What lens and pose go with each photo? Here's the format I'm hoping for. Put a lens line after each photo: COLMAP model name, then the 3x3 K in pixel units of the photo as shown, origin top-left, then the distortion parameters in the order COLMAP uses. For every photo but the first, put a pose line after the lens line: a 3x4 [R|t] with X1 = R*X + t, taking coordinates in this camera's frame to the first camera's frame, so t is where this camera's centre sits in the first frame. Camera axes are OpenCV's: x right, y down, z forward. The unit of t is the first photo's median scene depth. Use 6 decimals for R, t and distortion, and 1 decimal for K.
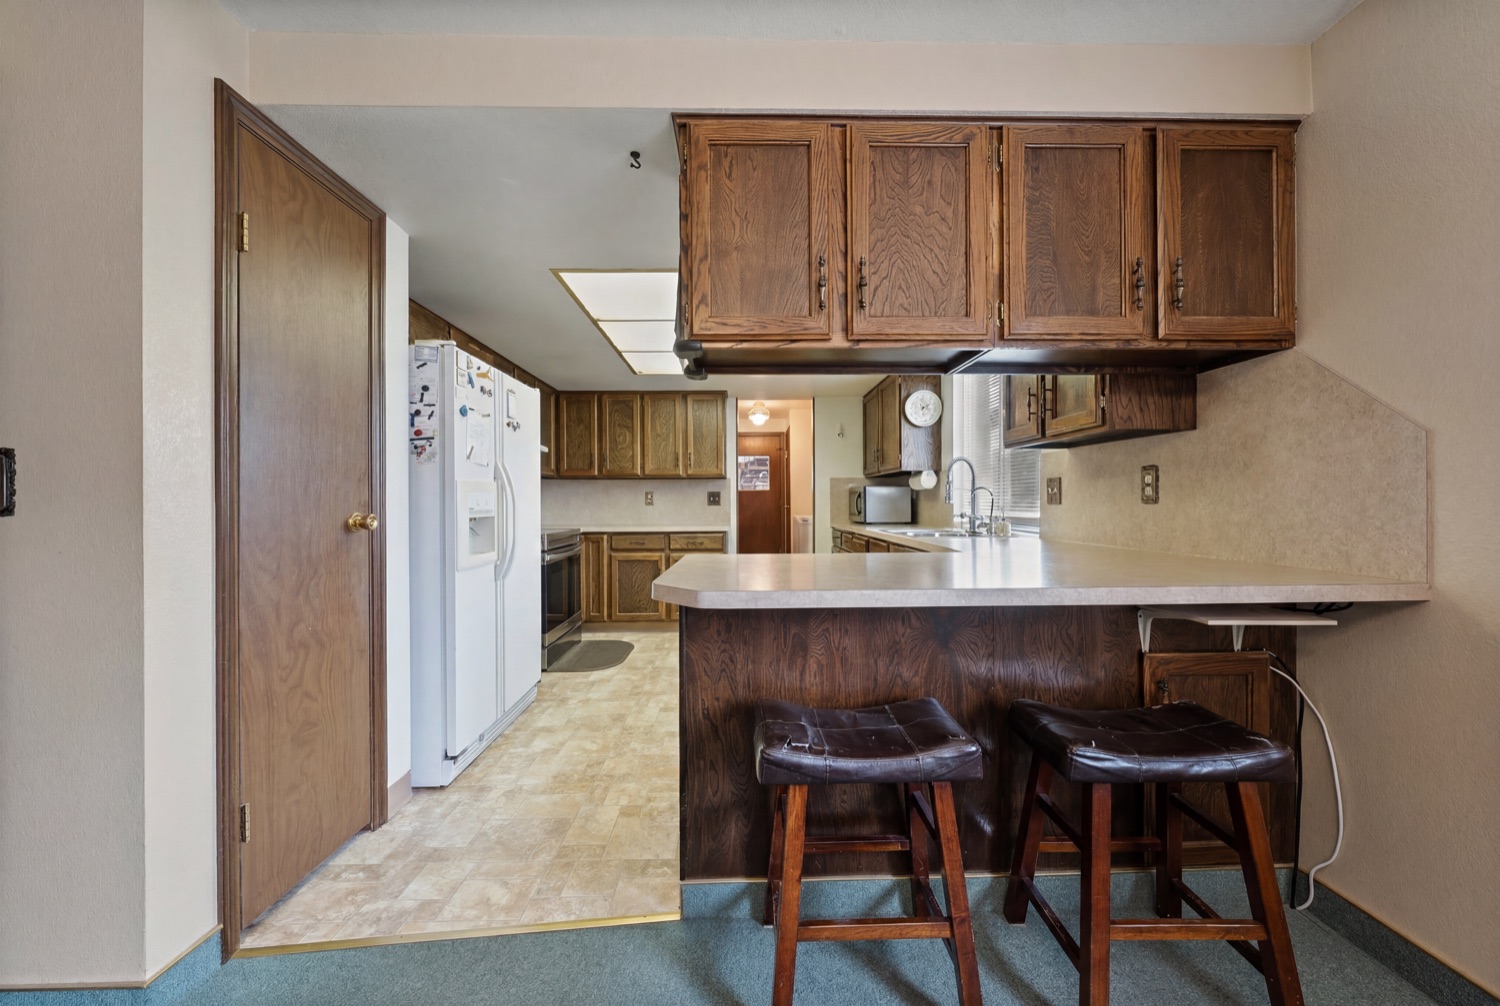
lens RADIAL K [[517.6, 0, 749.2], [0, 517.6, 501.1], [0, 0, 1]] dist [-0.001798, -0.000153]
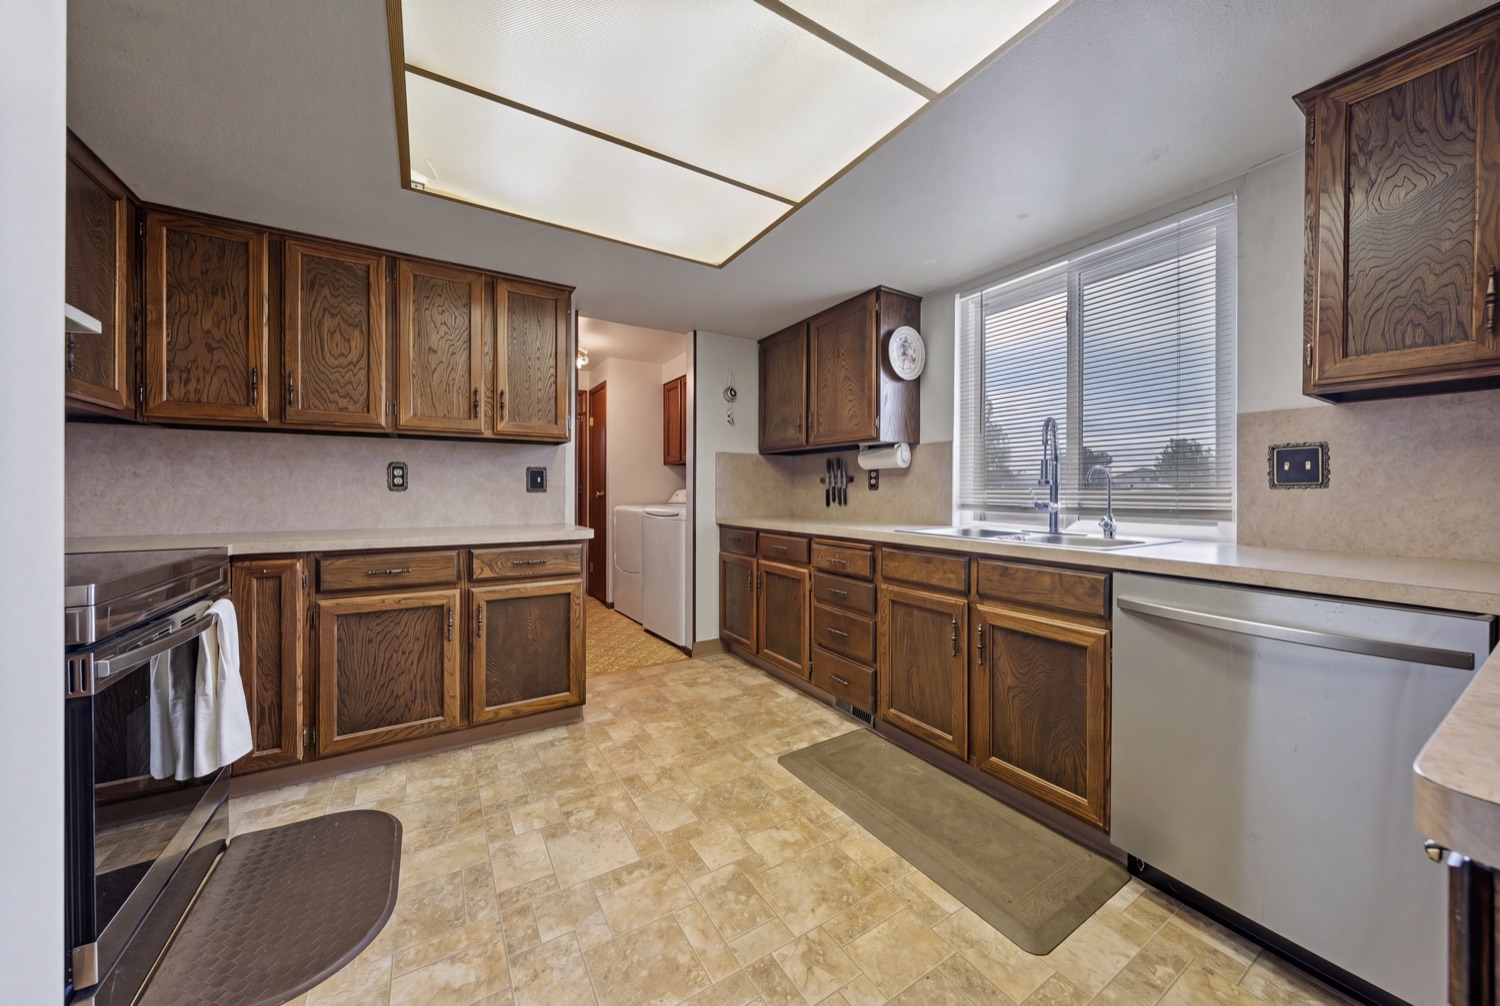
lens RADIAL K [[519.0, 0, 752.7], [0, 519.0, 486.8], [0, 0, 1]] dist [0.000270, 0.000139]
pose [[0.858685, 0.007203, 0.512454, -0.198085], [-0.006451, 0.999974, -0.003246, 0.005065], [-0.512464, -0.000518, 0.858709, 0.495820]]
